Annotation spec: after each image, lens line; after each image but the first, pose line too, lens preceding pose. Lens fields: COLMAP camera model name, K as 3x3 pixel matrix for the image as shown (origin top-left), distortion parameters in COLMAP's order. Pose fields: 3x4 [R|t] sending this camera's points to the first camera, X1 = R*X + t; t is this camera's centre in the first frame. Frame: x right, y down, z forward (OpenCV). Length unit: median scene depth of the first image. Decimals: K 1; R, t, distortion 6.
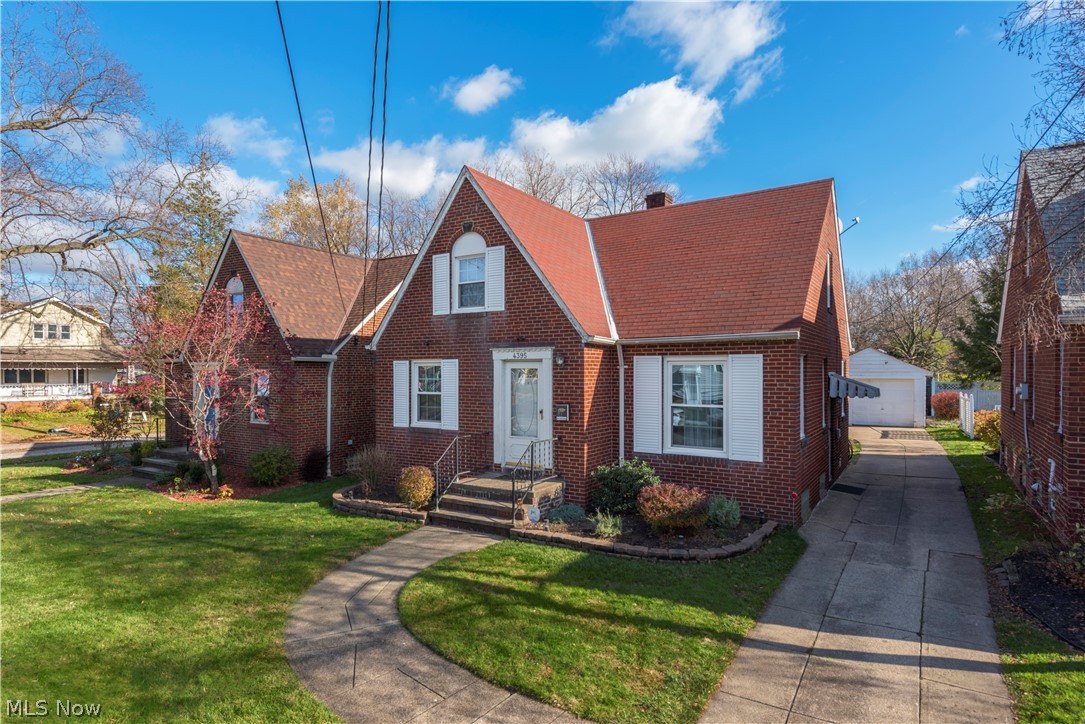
lens RADIAL K [[607.5, 0, 544.4], [0, 607.5, 367.3], [0, 0, 1]] dist [0.018464, -0.000321]
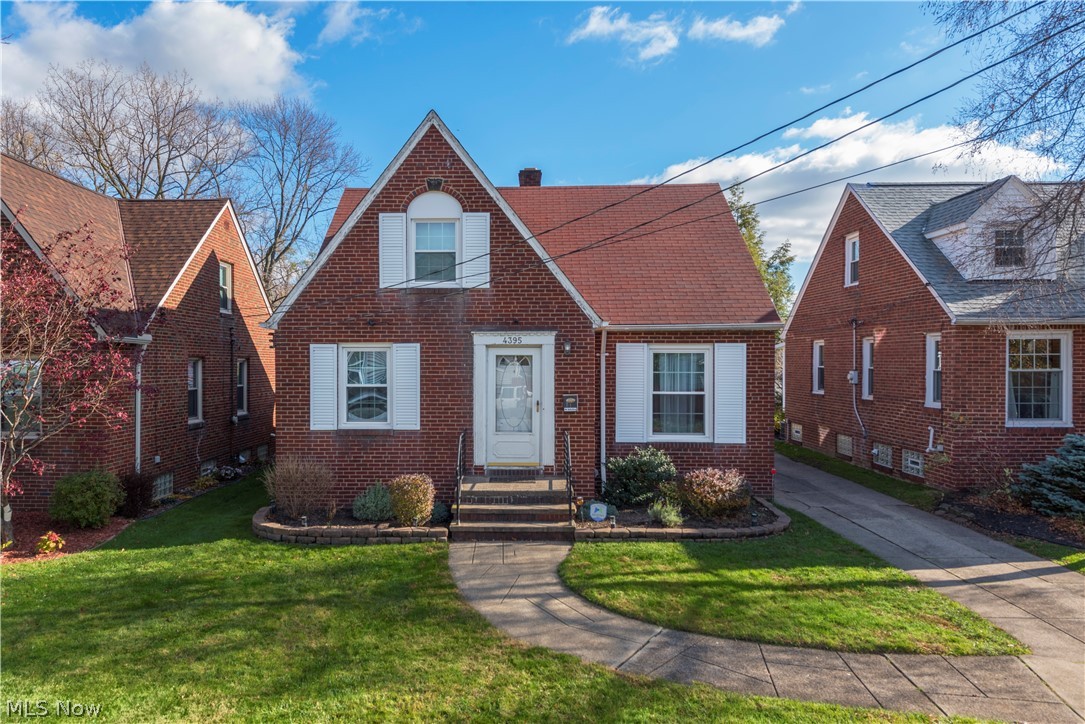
lens RADIAL K [[695.6, 0, 542.5], [0, 695.6, 362.0], [0, 0, 1]] dist [0.020144, -0.002199]
pose [[0.857022, 0.003734, 0.515266, -0.574749], [-0.005835, 0.999980, 0.002458, 0.010368], [-0.515246, -0.005113, 0.857027, 0.124286]]
